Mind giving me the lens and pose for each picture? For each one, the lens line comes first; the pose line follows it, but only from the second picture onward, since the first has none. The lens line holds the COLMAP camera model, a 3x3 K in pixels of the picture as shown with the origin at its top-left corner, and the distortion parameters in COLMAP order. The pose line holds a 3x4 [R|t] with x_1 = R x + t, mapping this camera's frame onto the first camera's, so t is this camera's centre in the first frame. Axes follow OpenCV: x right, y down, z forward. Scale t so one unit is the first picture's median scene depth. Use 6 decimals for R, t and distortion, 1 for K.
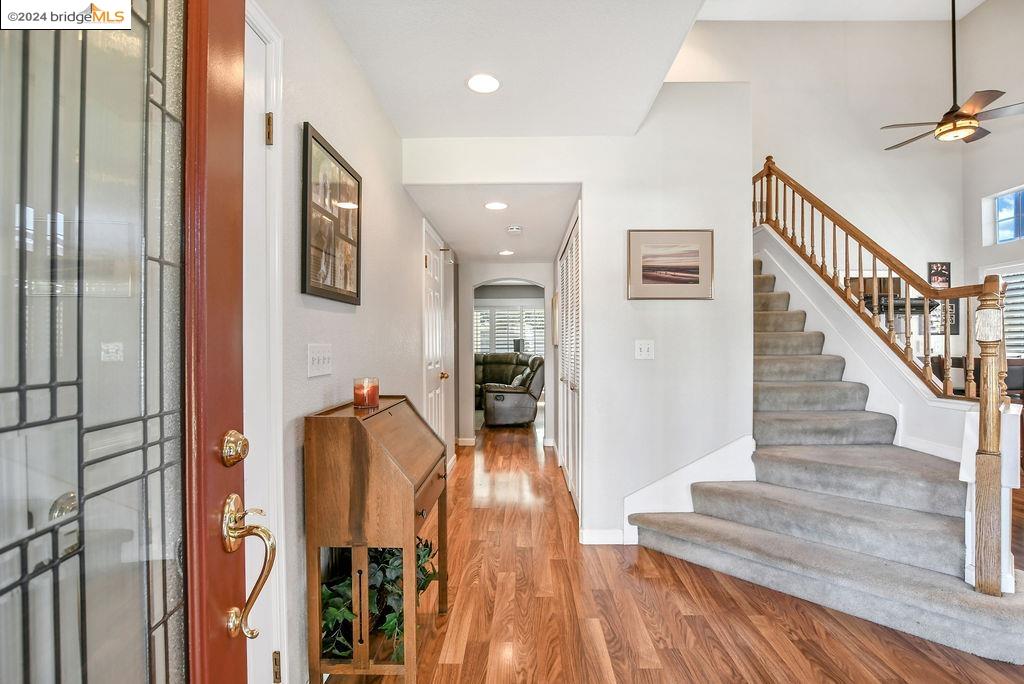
lens RADIAL K [[493.9, 0, 541.9], [0, 493.9, 348.3], [0, 0, 1]] dist [-0.027710, 0.002641]
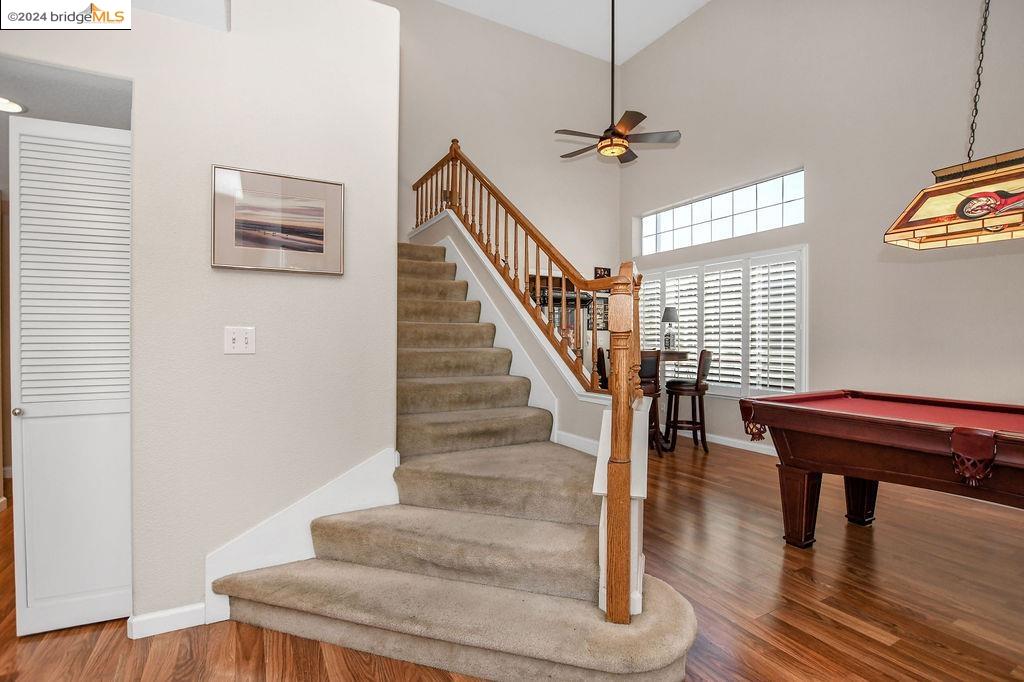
lens RADIAL K [[490.8, 0, 511.8], [0, 490.8, 344.3], [0, 0, 1]] dist [-0.030916, 0.005028]
pose [[0.881259, 0.003305, 0.472623, 0.191858], [-0.006080, 0.999972, 0.004344, 0.002923], [-0.472595, -0.006701, 0.881254, 0.179426]]
